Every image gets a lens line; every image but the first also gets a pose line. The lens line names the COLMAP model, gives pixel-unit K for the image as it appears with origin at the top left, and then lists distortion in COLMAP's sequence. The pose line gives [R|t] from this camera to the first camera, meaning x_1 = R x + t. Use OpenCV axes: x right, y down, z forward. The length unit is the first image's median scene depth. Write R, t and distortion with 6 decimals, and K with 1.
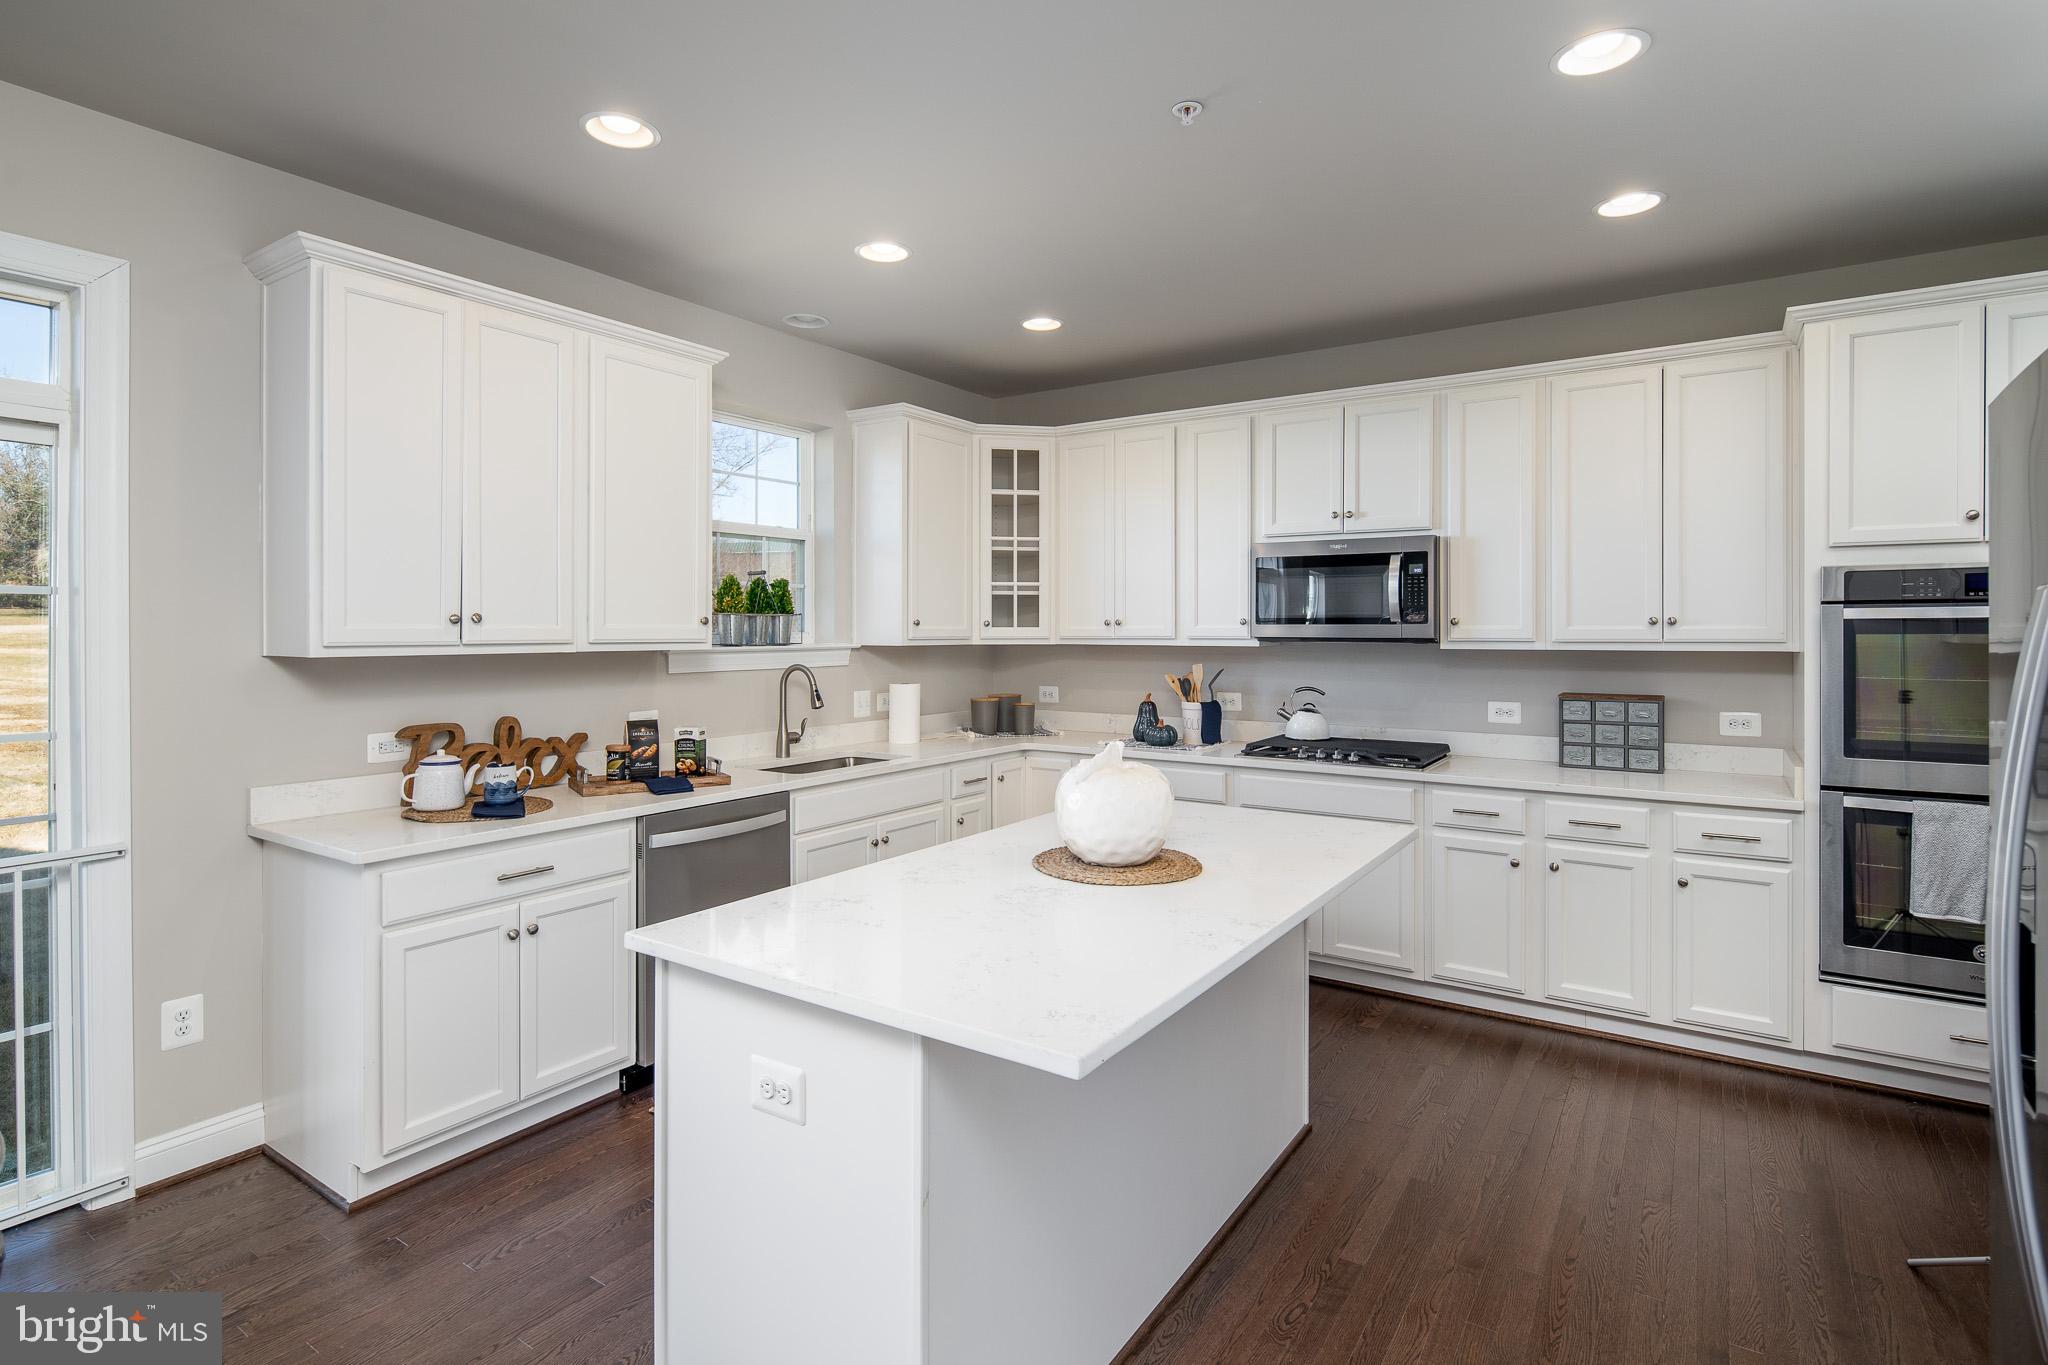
lens RADIAL K [[1021.9, 0, 1019.5], [0, 1021.9, 621.7], [0, 0, 1]] dist [0.003951, -0.000028]
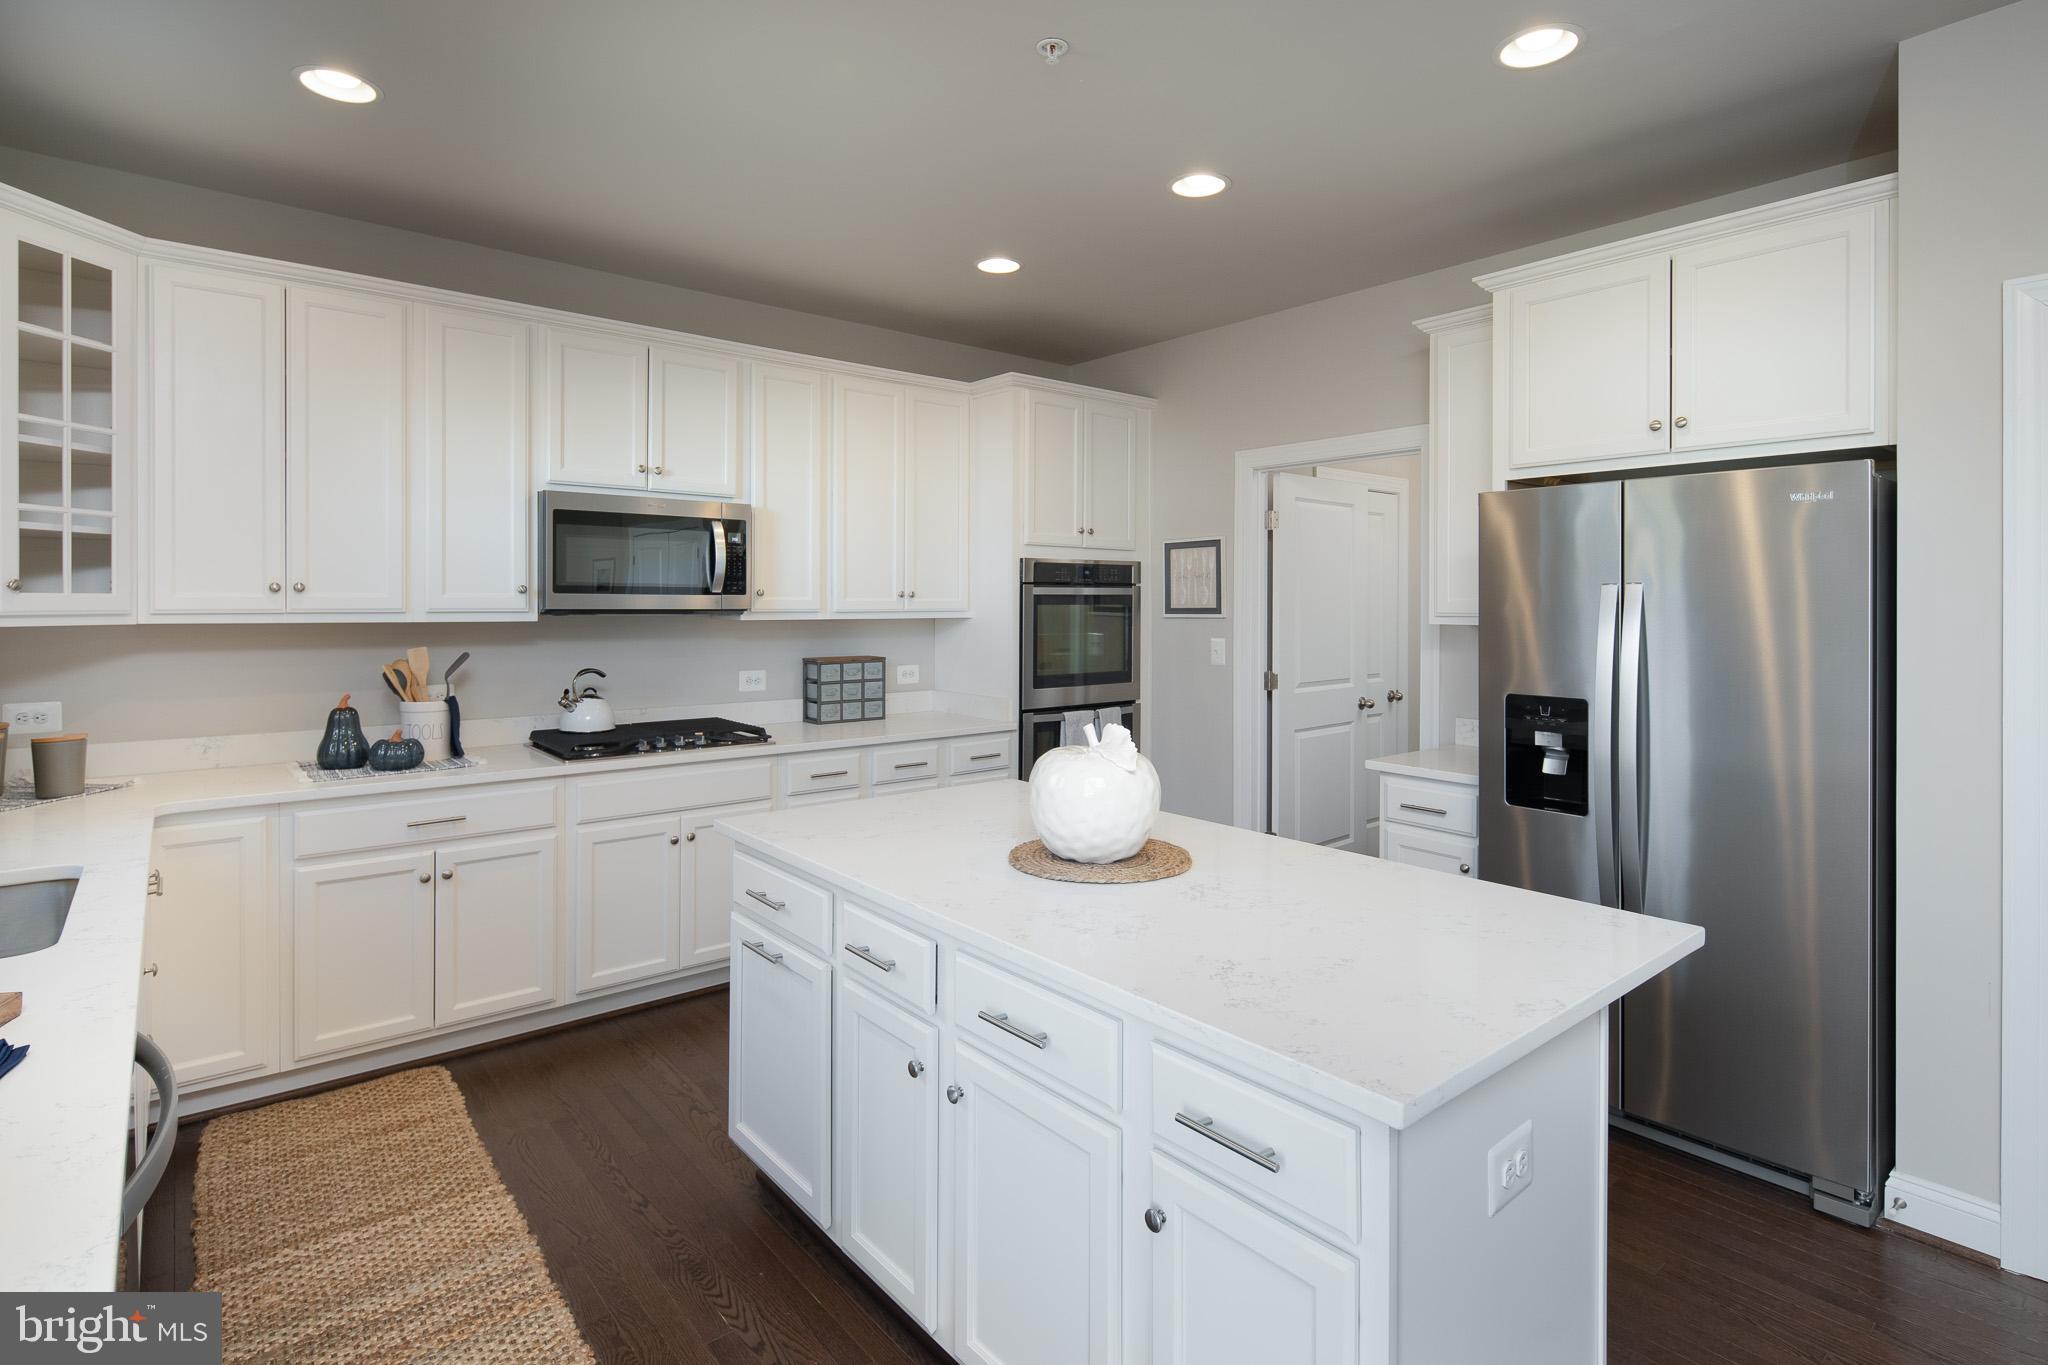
lens RADIAL K [[1004.5, 0, 993.2], [0, 1004.5, 596.7], [0, 0, 1]] dist [-0.001479, -0.001919]
pose [[0.288430, 0.006023, 0.957482, -0.441320], [-0.012225, 0.999922, -0.002608, 0.003511], [-0.957423, -0.010954, 0.288481, 0.483014]]
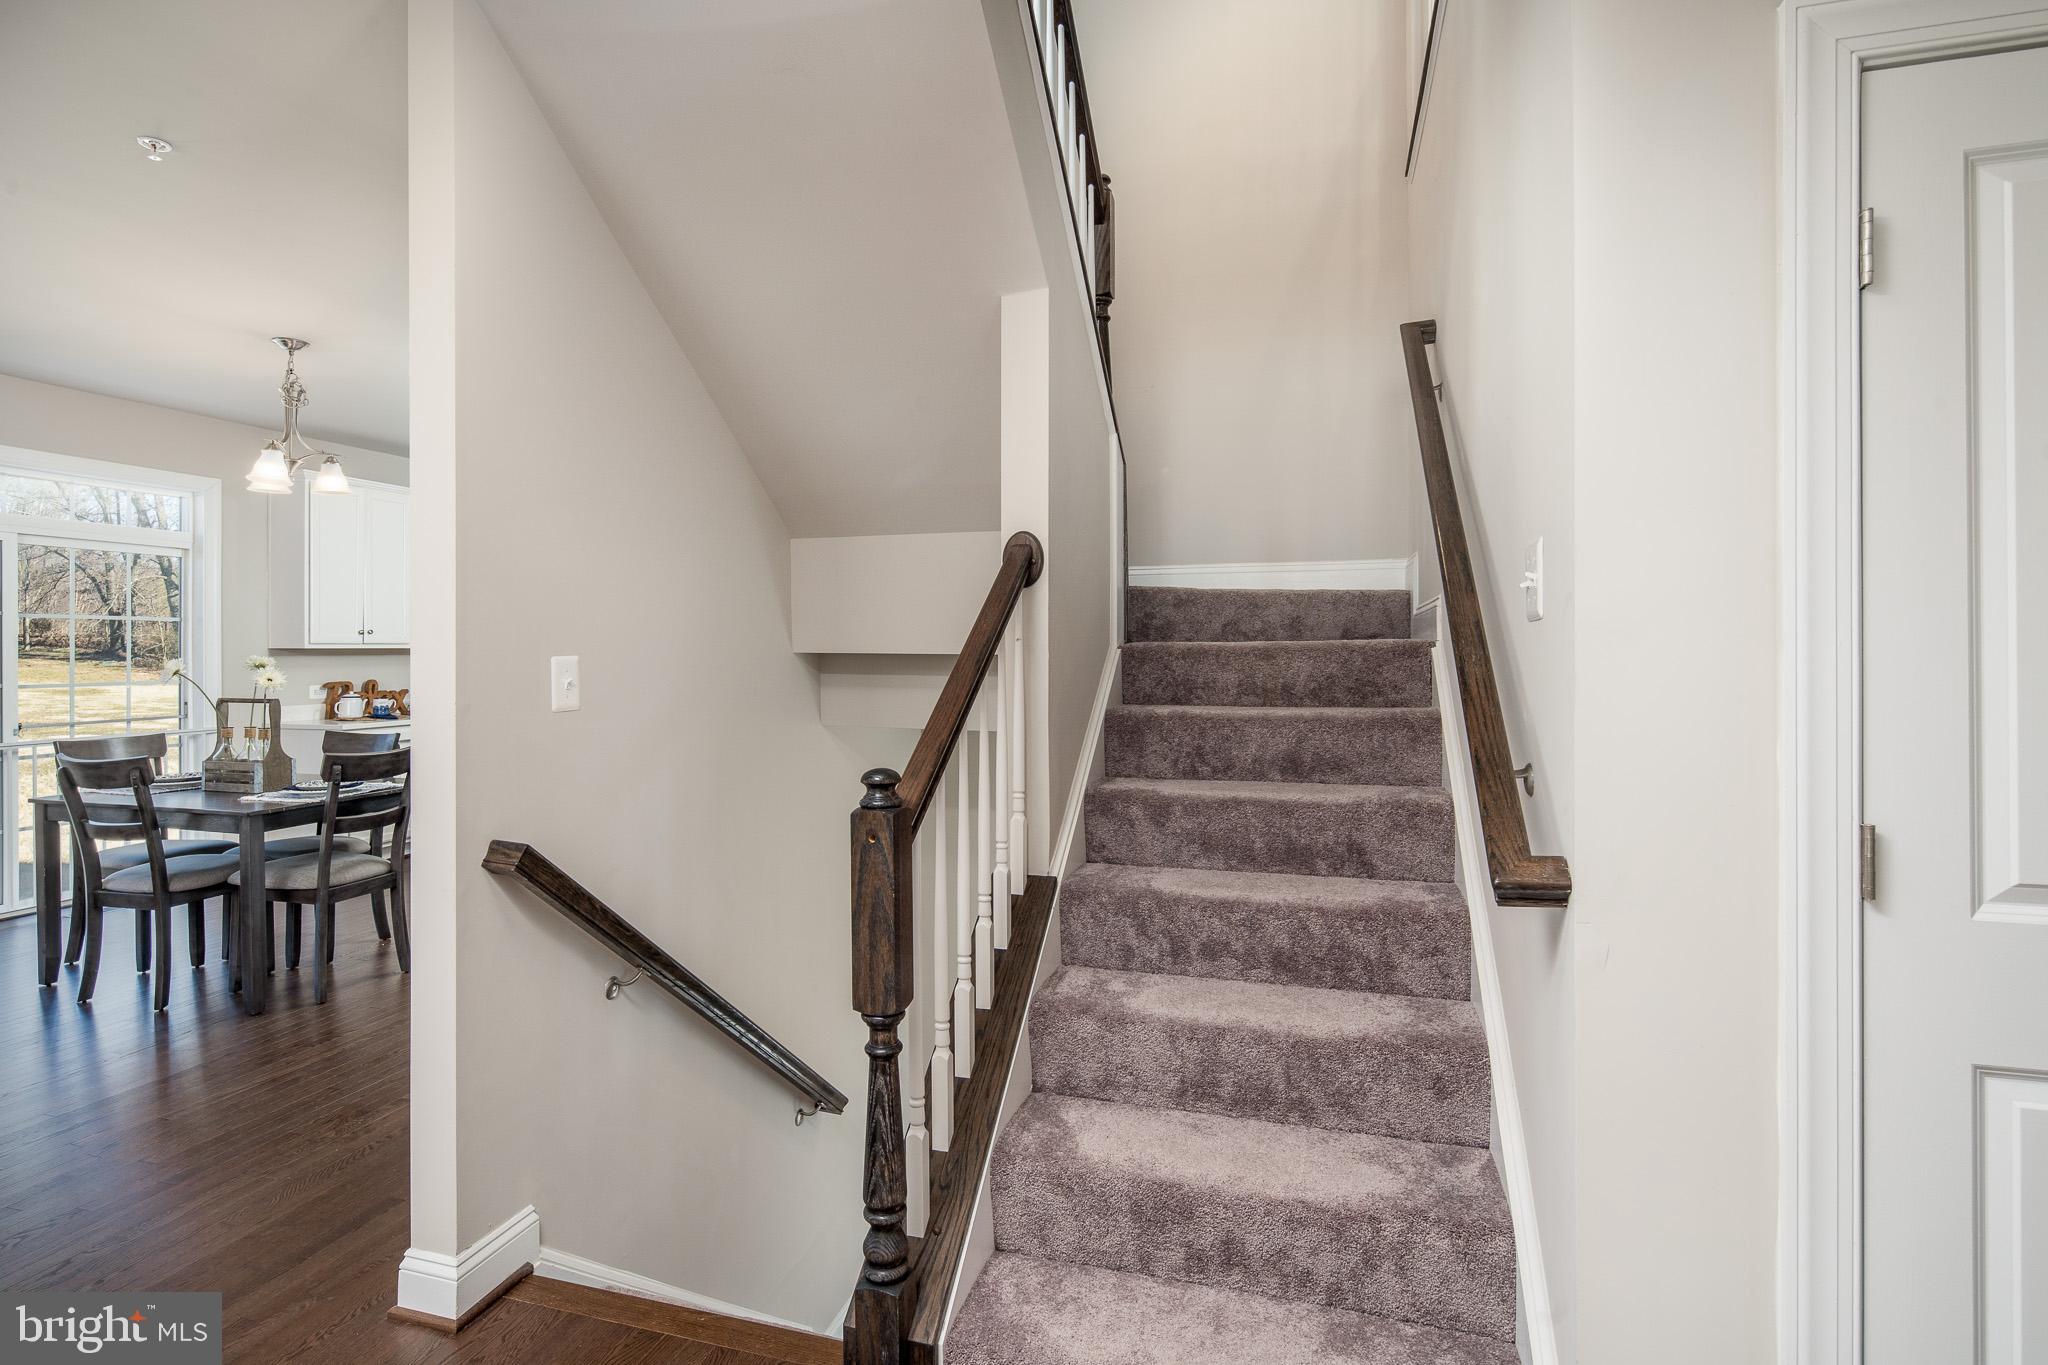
lens RADIAL K [[1004.5, 0, 1013.7], [0, 1004.5, 646.0], [0, 0, 1]] dist [-0.001479, -0.001919]
pose [[0.955373, -0.001104, 0.295399, 0.114567], [-0.000395, 0.999987, 0.005014, 0.011307], [-0.295401, -0.004907, 0.955361, -1.068292]]
